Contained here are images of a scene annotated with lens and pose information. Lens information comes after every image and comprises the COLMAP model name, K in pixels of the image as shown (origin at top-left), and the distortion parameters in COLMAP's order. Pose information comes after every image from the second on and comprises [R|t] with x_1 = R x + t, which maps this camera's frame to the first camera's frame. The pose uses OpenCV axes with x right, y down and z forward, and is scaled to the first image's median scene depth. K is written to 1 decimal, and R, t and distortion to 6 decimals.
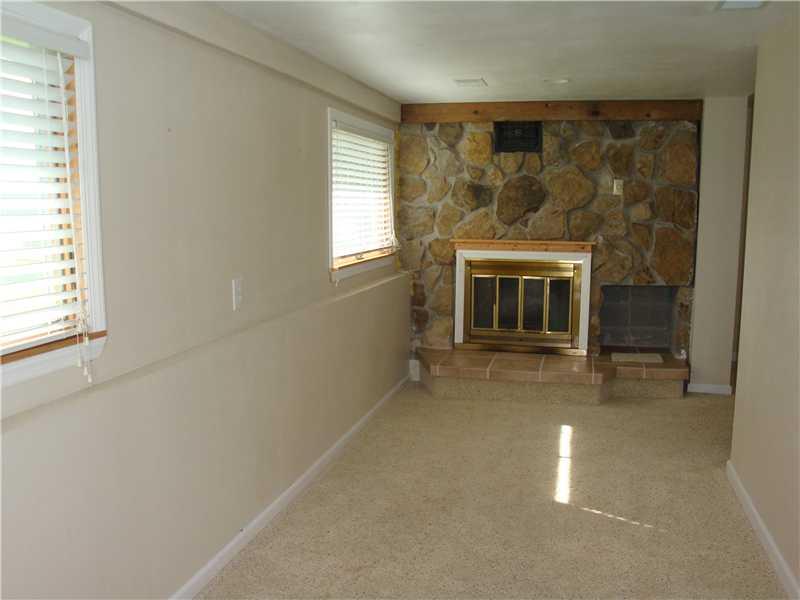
lens RADIAL K [[728.2, 0, 399.2], [0, 728.2, 304.9], [0, 0, 1]] dist [-0.168385, 0.161134]
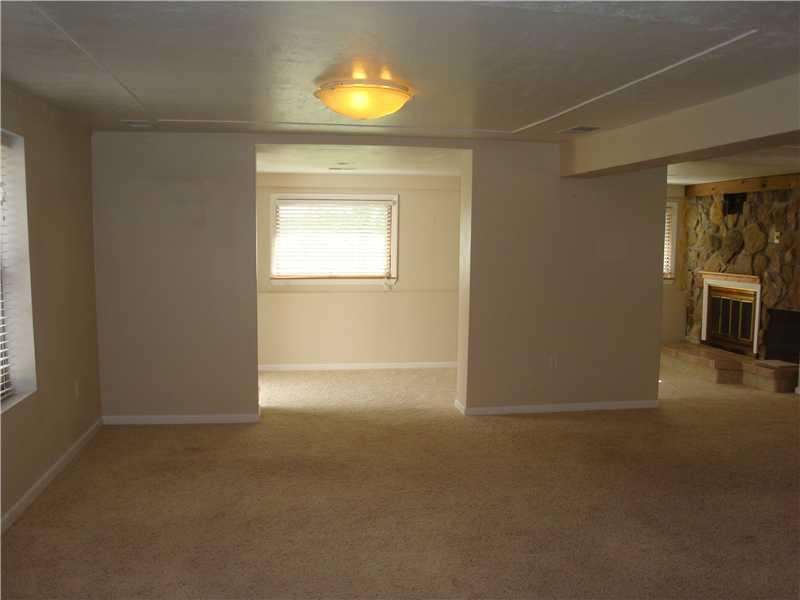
lens RADIAL K [[728.2, 0, 399.2], [0, 728.2, 304.9], [0, 0, 1]] dist [-0.168385, 0.161134]
pose [[0.415996, 0.085519, -0.905336, 1.197957], [-0.132559, 0.990637, 0.032667, 0.016441], [0.899653, 0.106421, 0.423437, -0.212503]]
